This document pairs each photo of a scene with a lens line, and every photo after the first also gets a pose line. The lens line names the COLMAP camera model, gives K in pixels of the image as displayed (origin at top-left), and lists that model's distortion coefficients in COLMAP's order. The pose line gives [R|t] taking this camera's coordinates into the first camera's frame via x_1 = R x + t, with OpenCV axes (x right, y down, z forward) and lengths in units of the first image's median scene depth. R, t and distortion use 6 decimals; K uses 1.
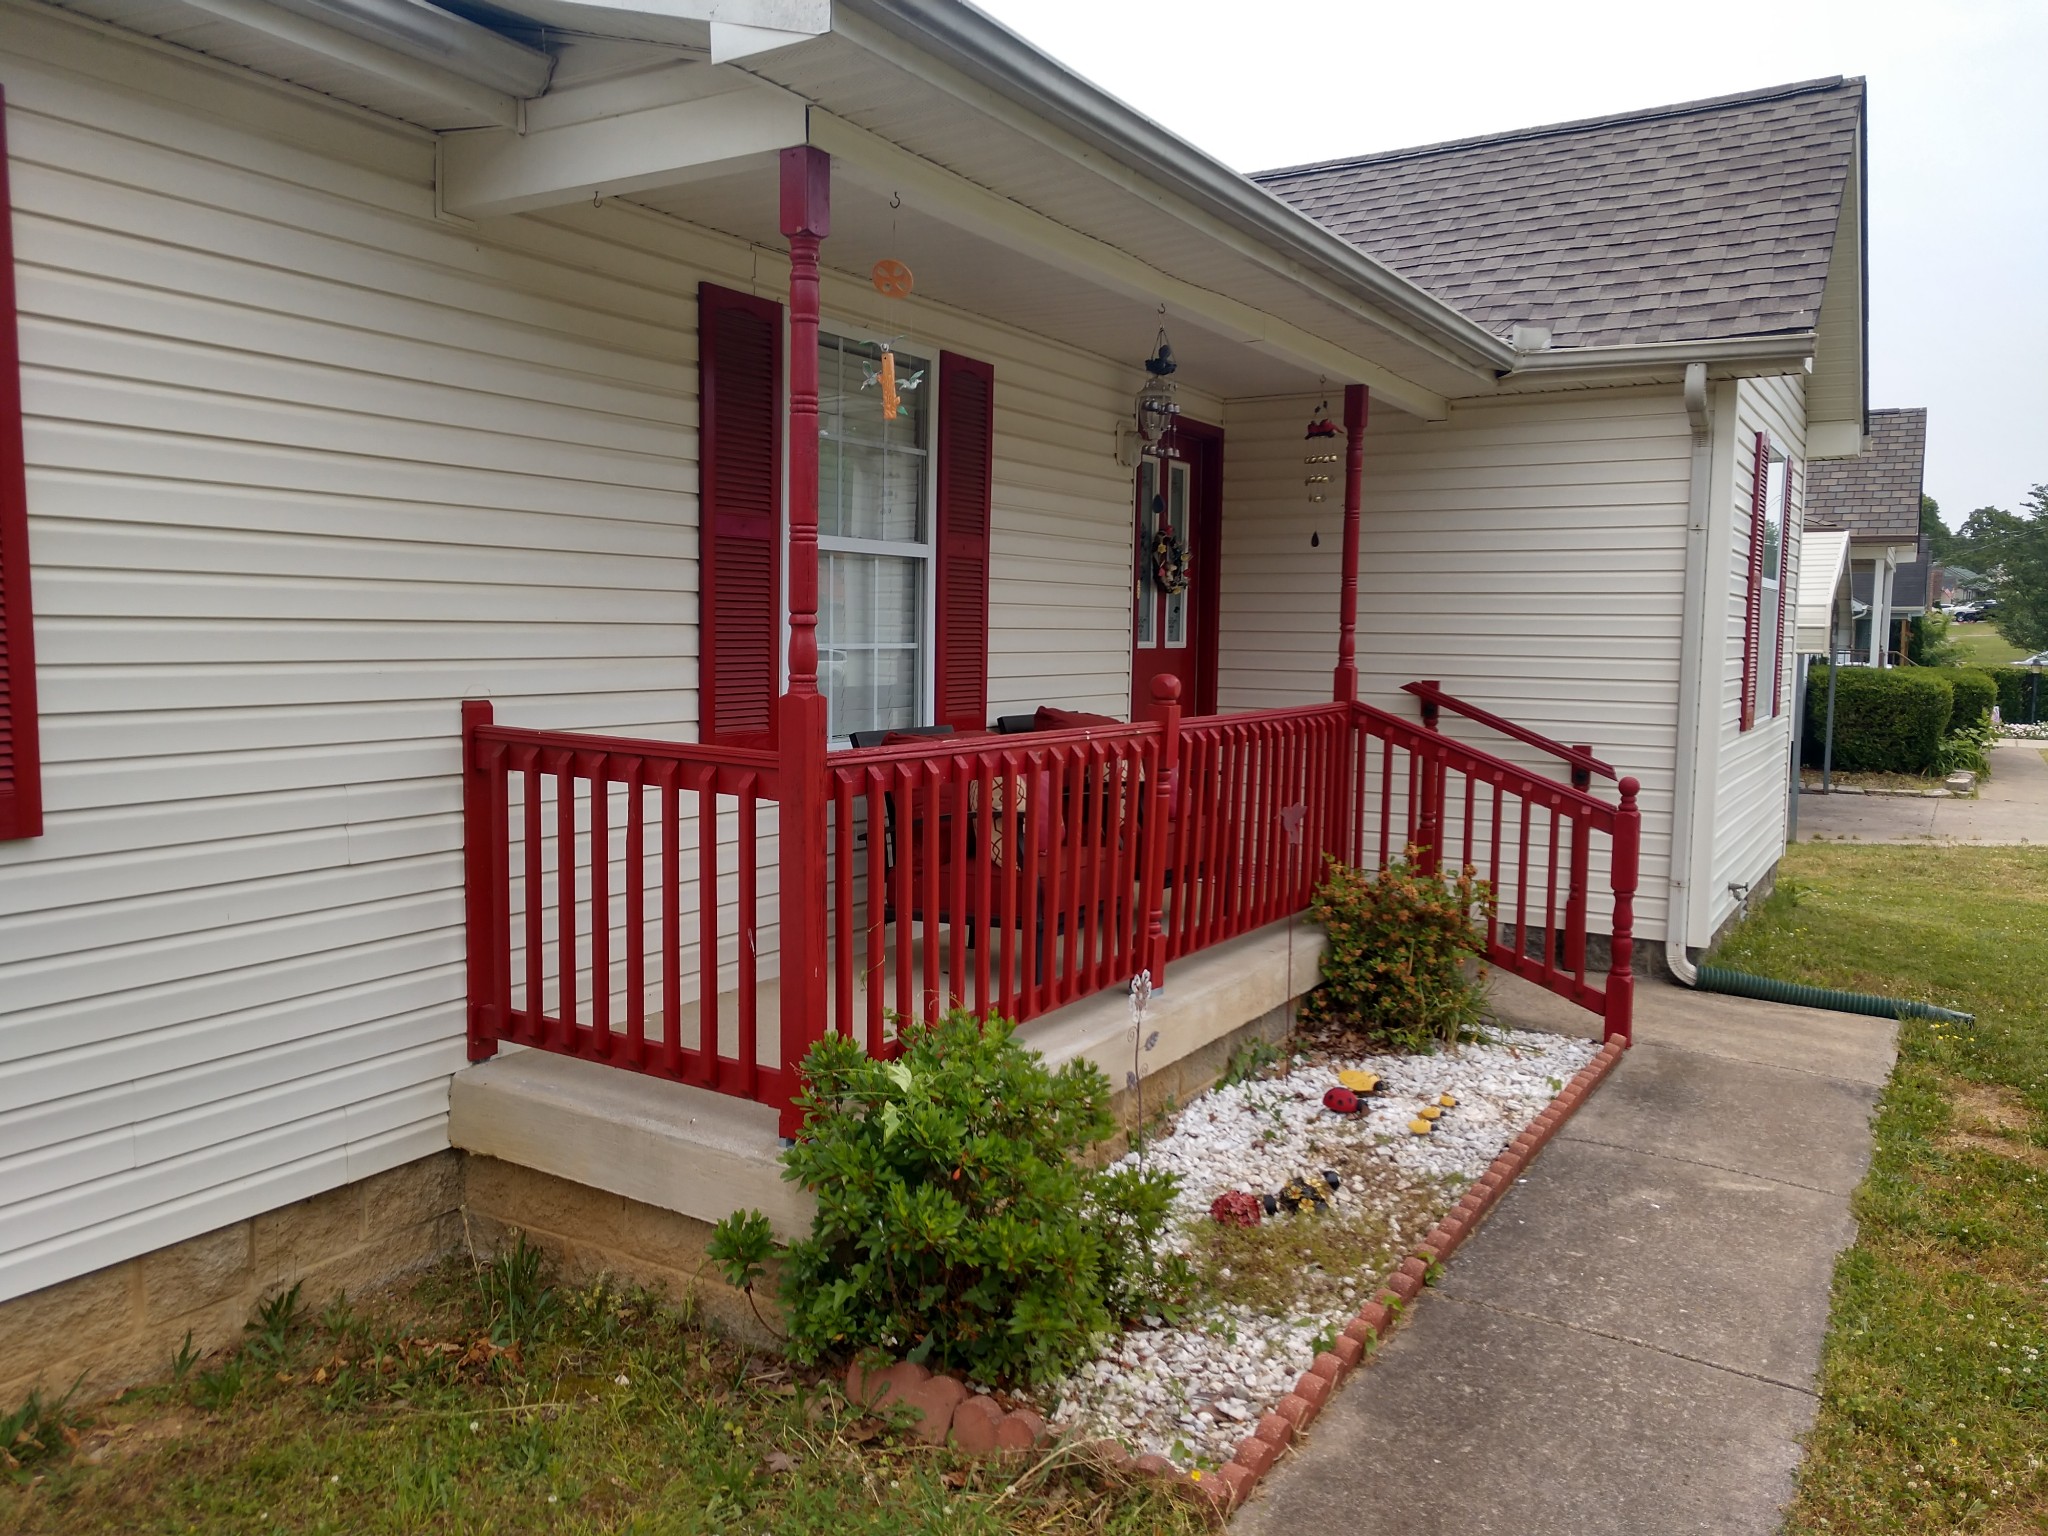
lens RADIAL K [[1529.5, 0, 985.7], [0, 1529.5, 788.5], [0, 0, 1]] dist [0.008290, 0.004684]
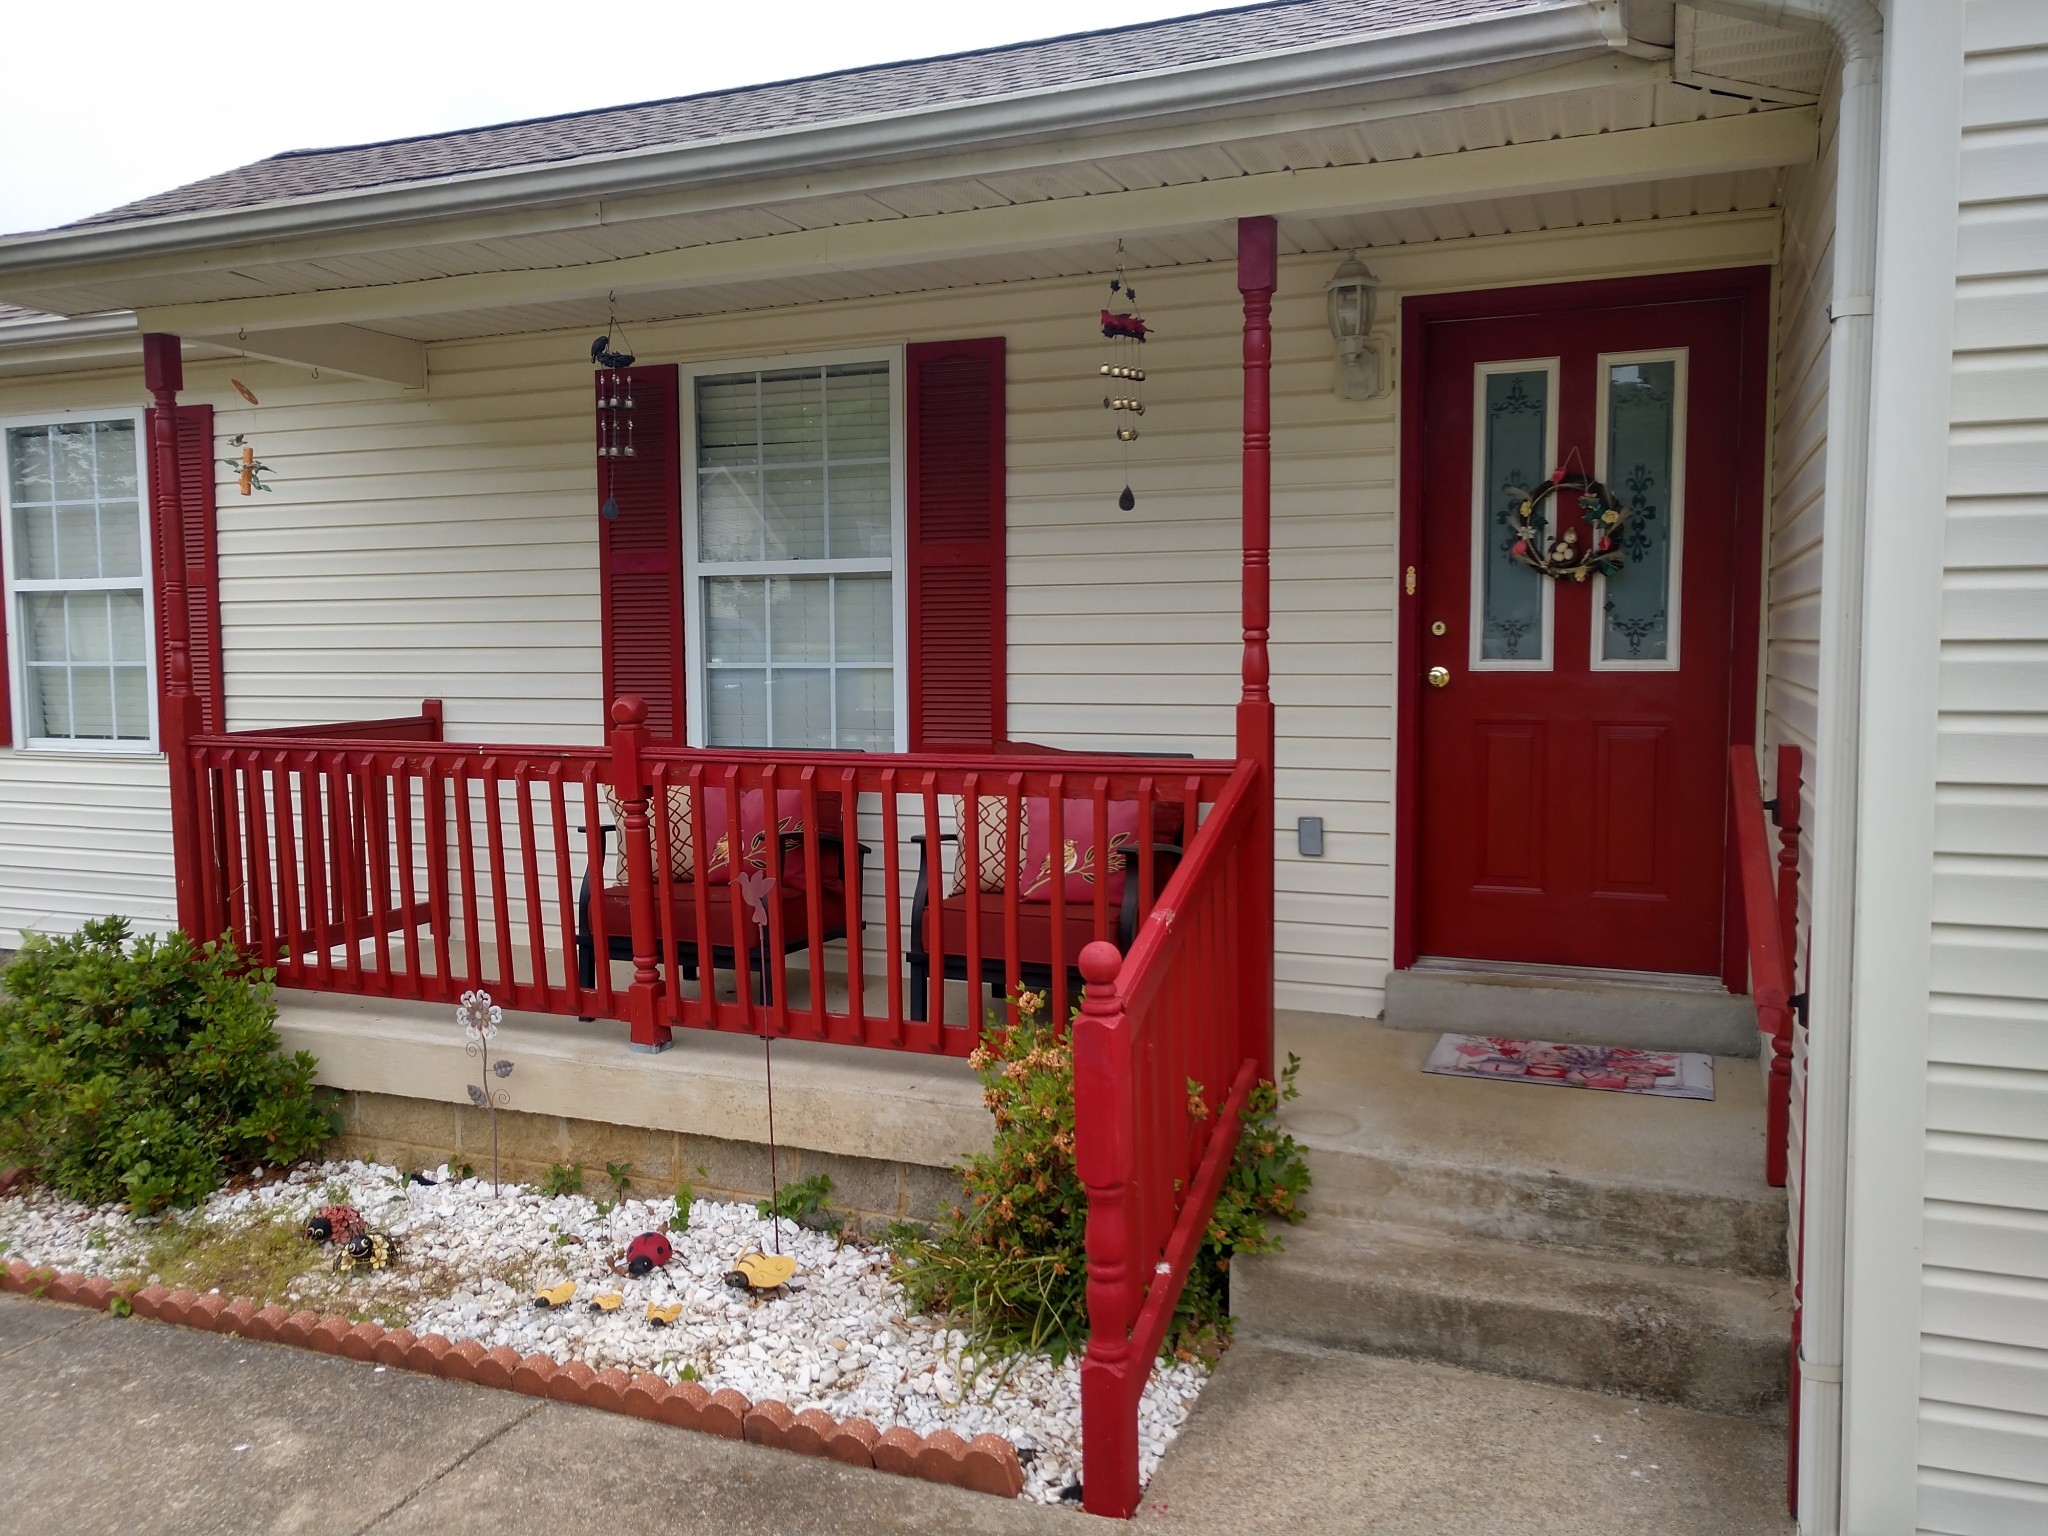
lens RADIAL K [[1547.1, 0, 1024.0], [0, 1547.1, 768.0], [0, 0, 1]] dist [0.031404, -0.002912]
pose [[0.179932, 0.064464, -0.981564, 1.058888], [-0.094697, 0.994351, 0.047945, -0.097315], [0.979110, 0.084325, 0.185020, 1.058332]]
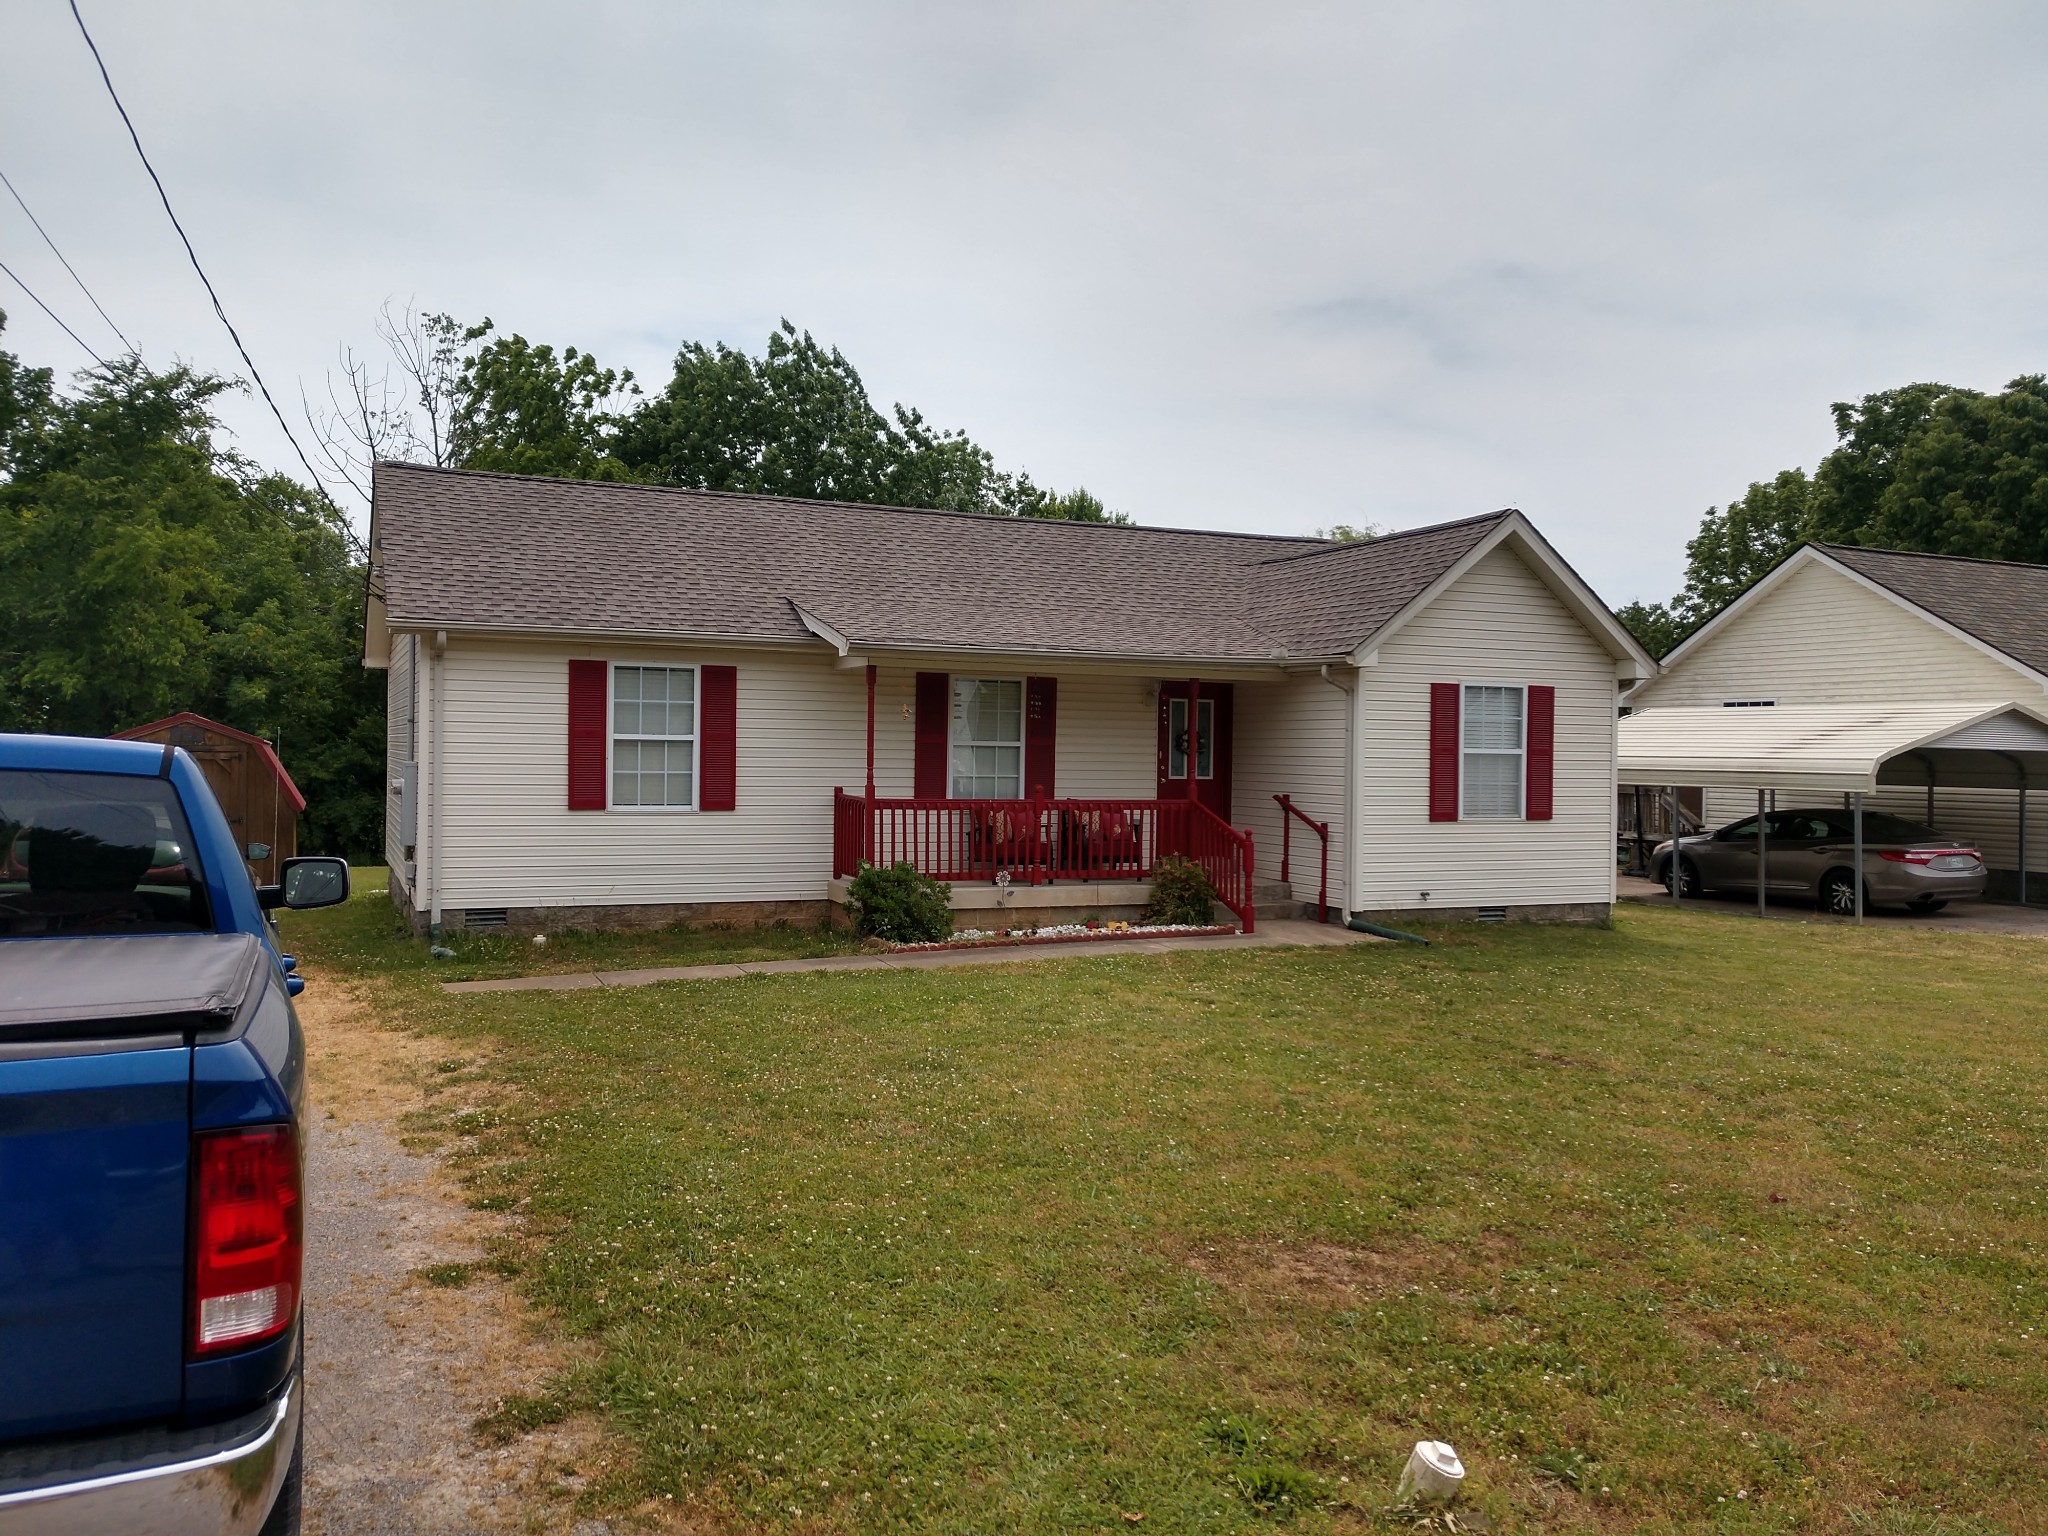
lens RADIAL K [[1547.1, 0, 1024.0], [0, 1547.1, 768.0], [0, 0, 1]] dist [0.031404, -0.002912]
pose [[0.831371, 0.005561, -0.555690, 1.885489], [-0.063667, 0.994319, -0.085303, 0.167944], [0.552059, 0.106297, 0.827002, -1.692513]]
